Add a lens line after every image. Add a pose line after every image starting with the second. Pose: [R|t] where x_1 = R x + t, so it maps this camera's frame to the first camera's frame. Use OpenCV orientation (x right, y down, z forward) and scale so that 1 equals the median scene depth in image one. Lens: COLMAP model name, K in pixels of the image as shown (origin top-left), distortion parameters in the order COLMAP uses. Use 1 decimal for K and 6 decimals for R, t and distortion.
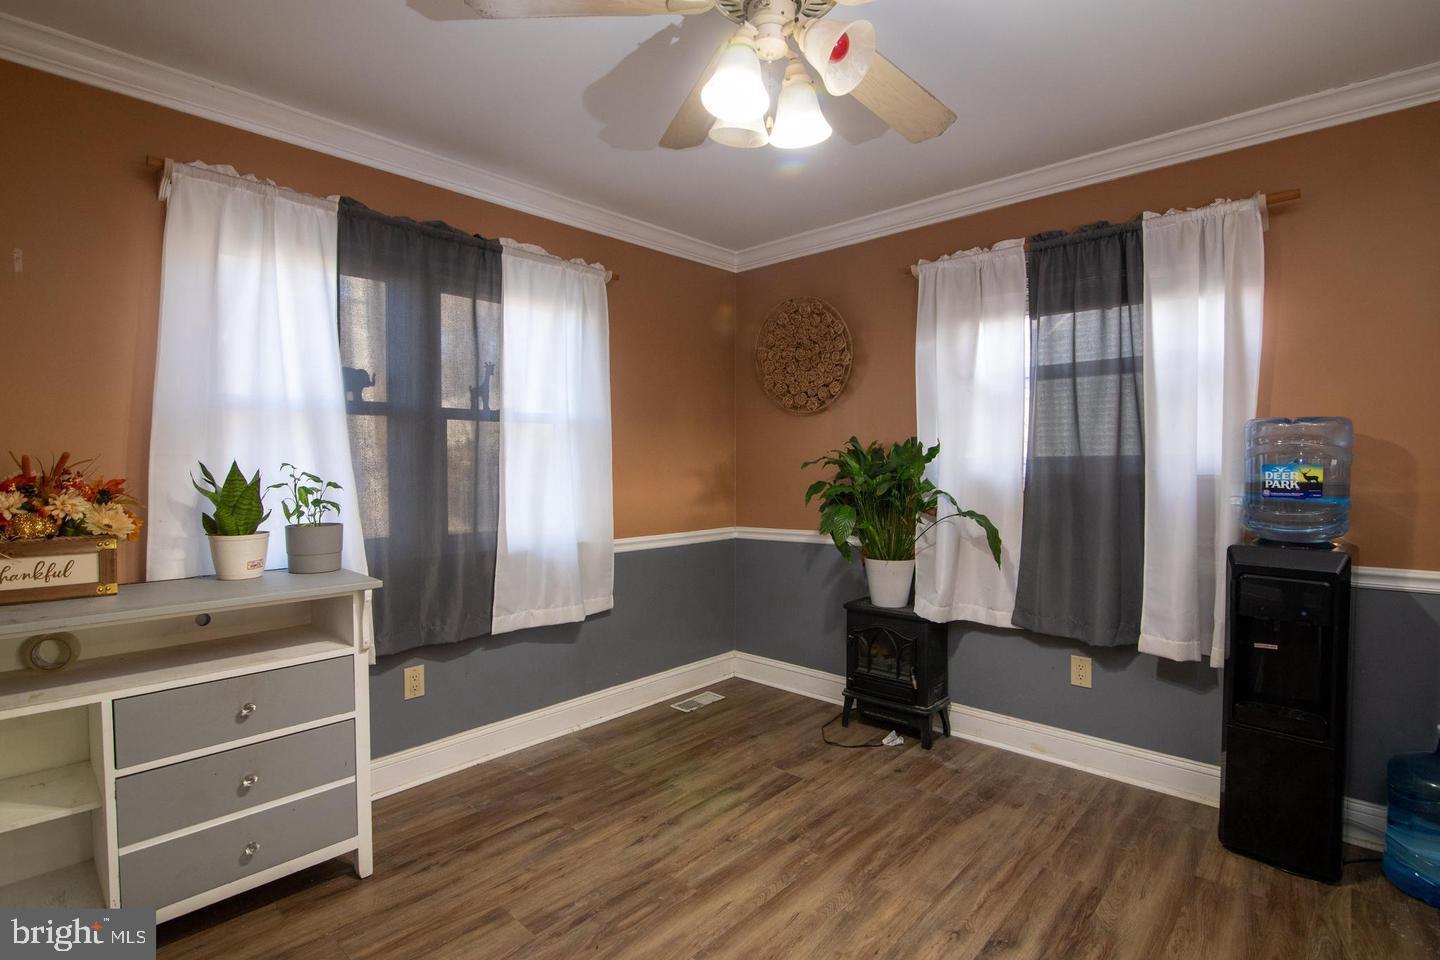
lens RADIAL K [[688.2, 0, 715.3], [0, 688.2, 476.1], [0, 0, 1]] dist [-0.015448, 0.000398]
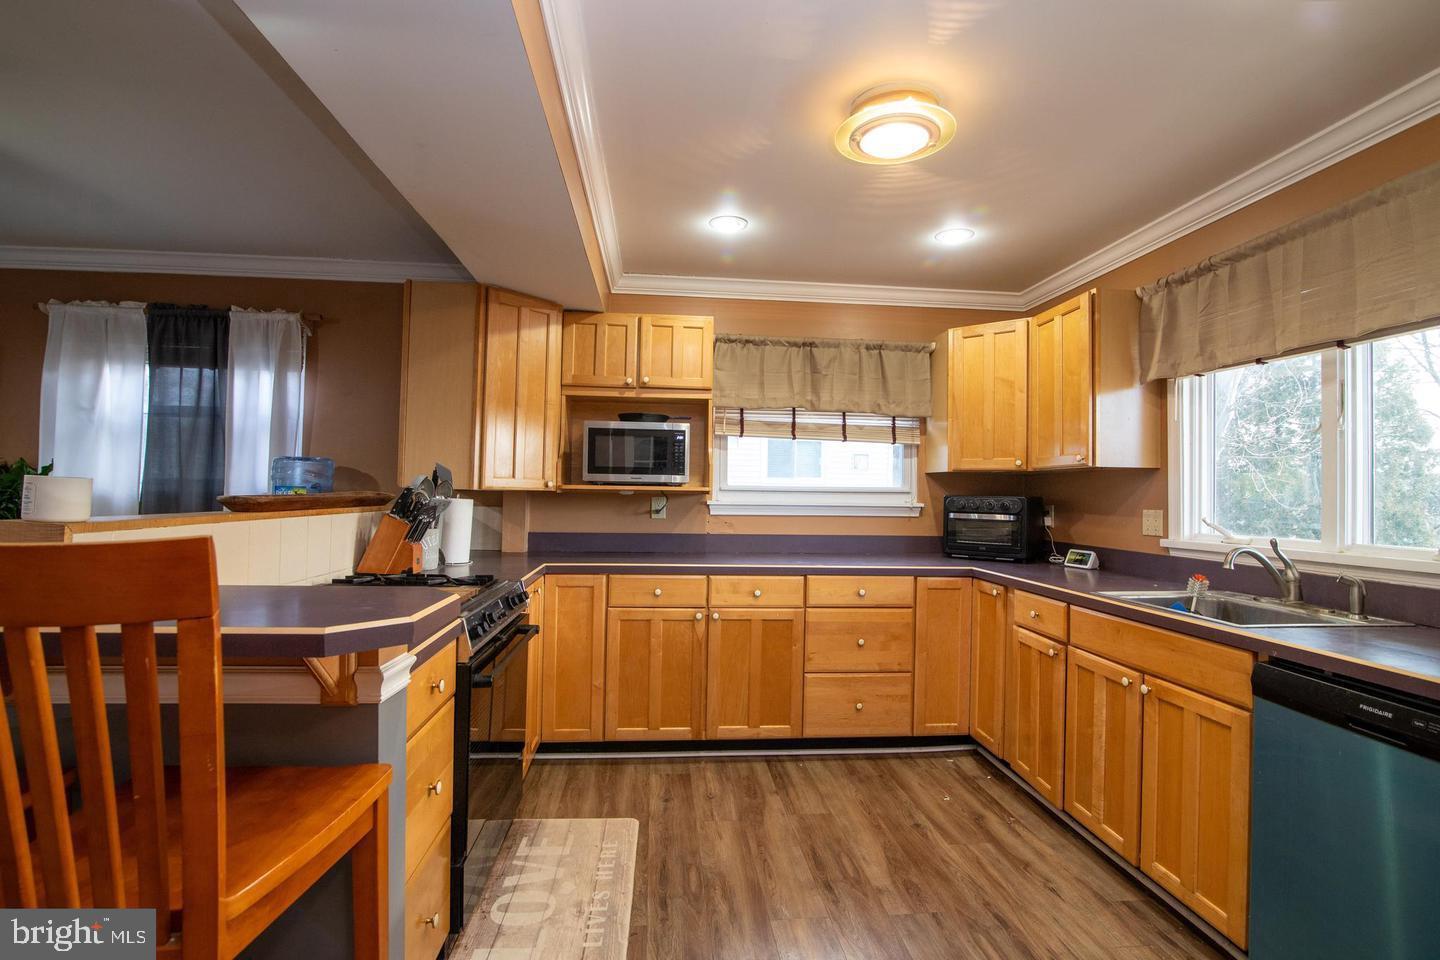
lens RADIAL K [[658.9, 0, 720.8], [0, 658.9, 475.7], [0, 0, 1]] dist [-0.020395, -0.000015]
pose [[0.665118, 0.034369, 0.745947, 0.298050], [-0.006033, 0.999155, -0.040656, 0.011070], [-0.746714, 0.022540, 0.664764, -0.607693]]
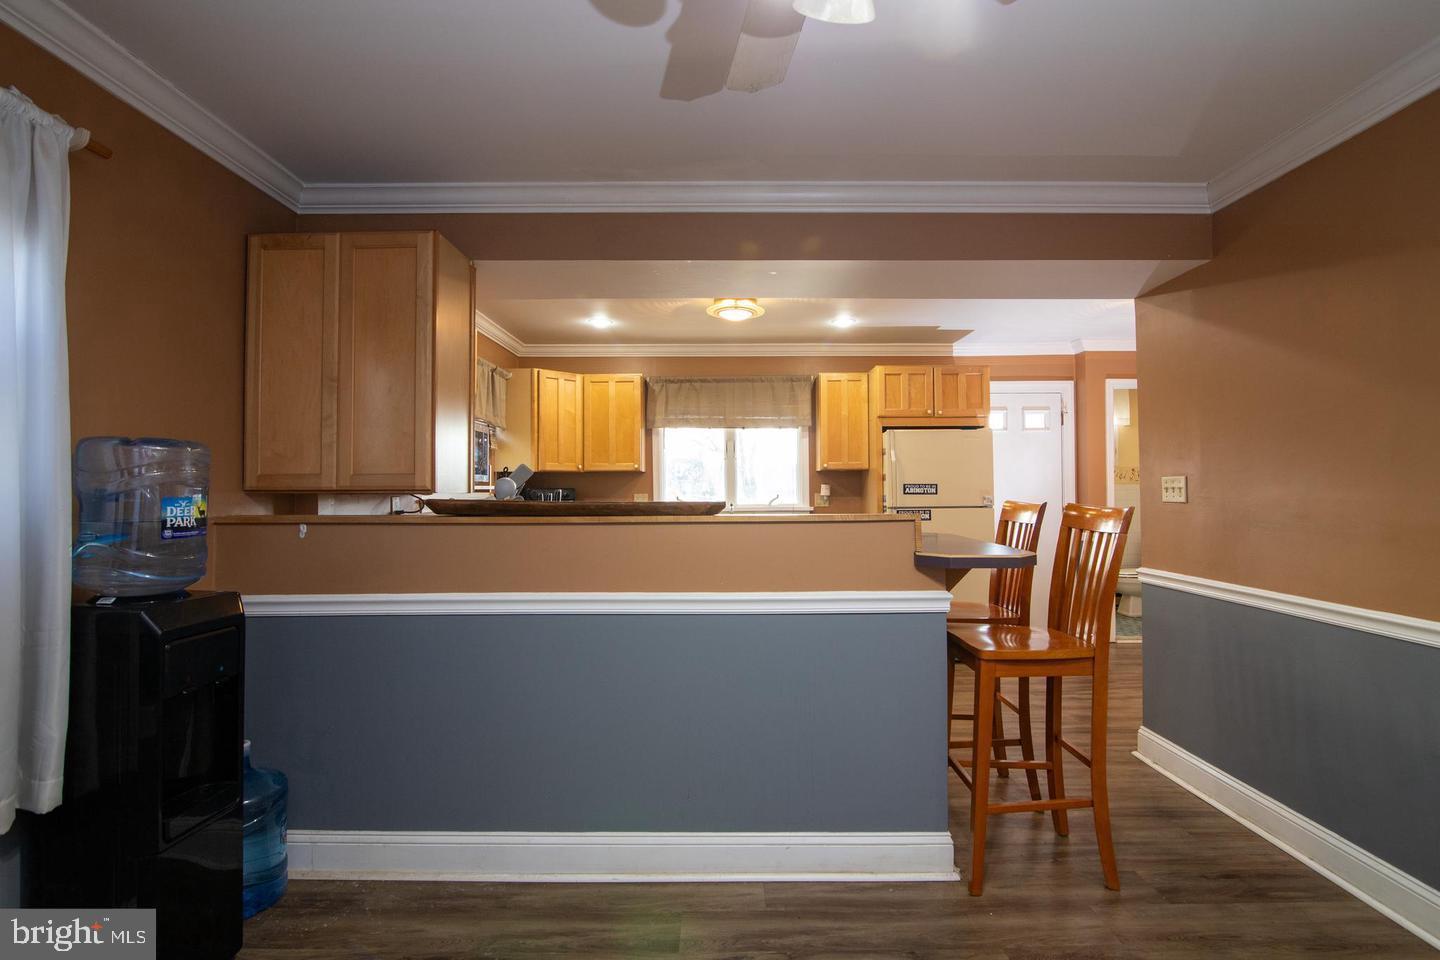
lens RADIAL K [[671.9, 0, 717.1], [0, 671.9, 475.0], [0, 0, 1]] dist [-0.020692, 0.000237]
pose [[-0.677214, 0.019817, 0.735519, -0.145434], [0.022144, 0.999733, -0.006548, -0.019349], [-0.735453, 0.011853, -0.677473, 0.844213]]
